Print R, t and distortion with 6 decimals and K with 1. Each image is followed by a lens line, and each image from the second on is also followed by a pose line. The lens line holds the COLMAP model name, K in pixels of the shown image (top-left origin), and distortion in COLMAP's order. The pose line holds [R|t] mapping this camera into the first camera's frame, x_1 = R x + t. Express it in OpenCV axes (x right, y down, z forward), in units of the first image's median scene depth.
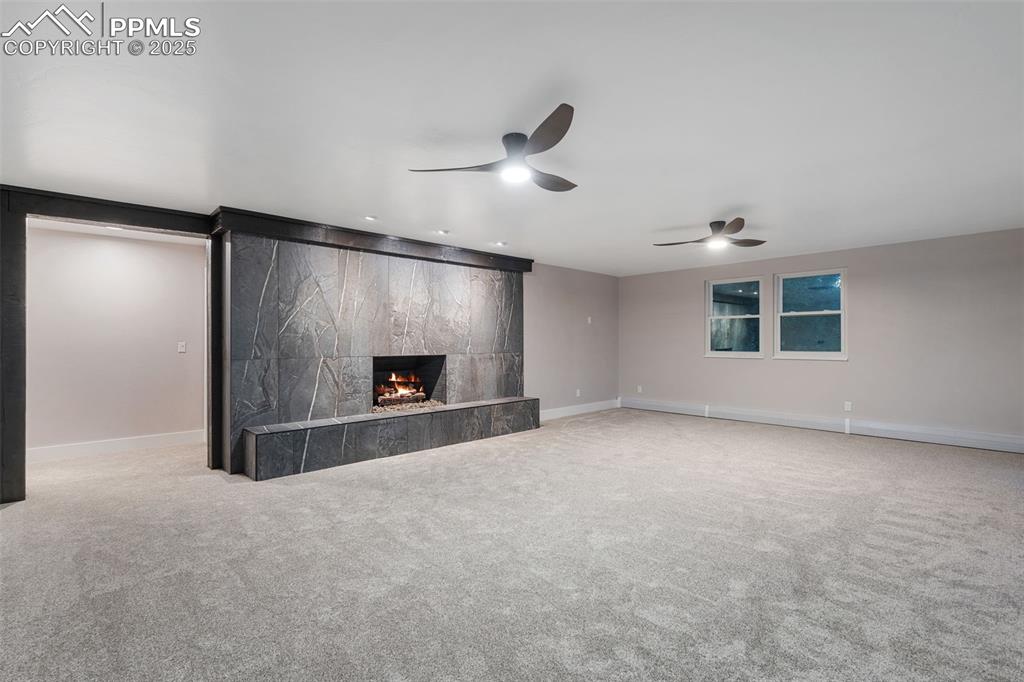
lens RADIAL K [[469.0, 0, 512.3], [0, 469.0, 340.0], [0, 0, 1]] dist [-0.003018, -0.000238]
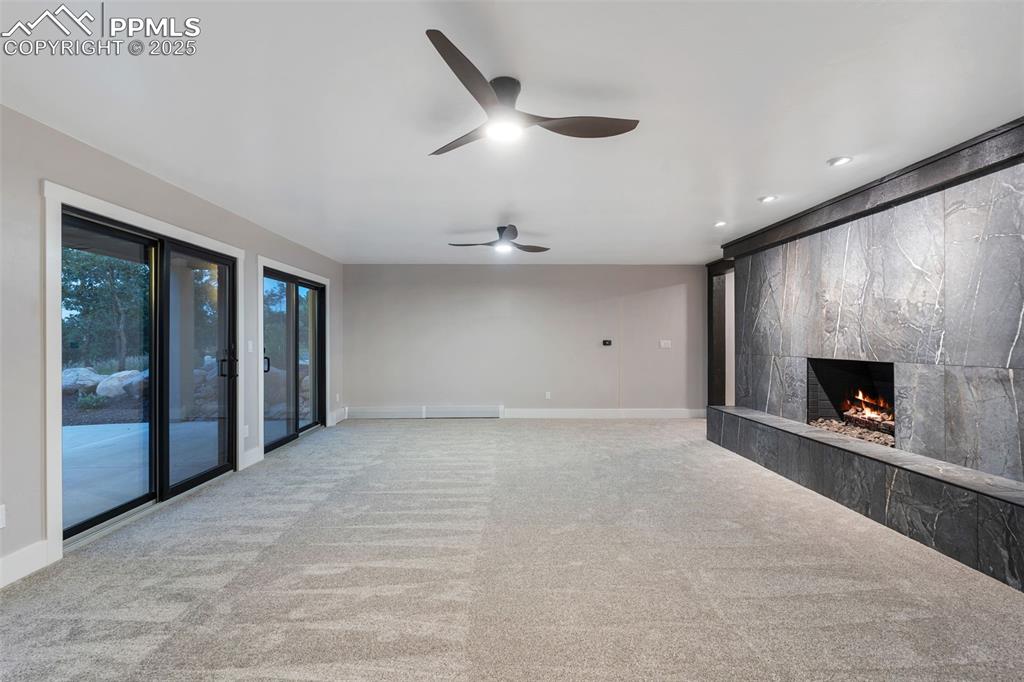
lens RADIAL K [[469.0, 0, 512.1], [0, 469.0, 341.0], [0, 0, 1]] dist [-0.003018, -0.000238]
pose [[-0.669679, 0.003377, -0.742643, 0.644624], [0.003942, 0.999992, 0.000993, 0.001960], [0.742640, -0.002263, -0.669687, 1.093600]]
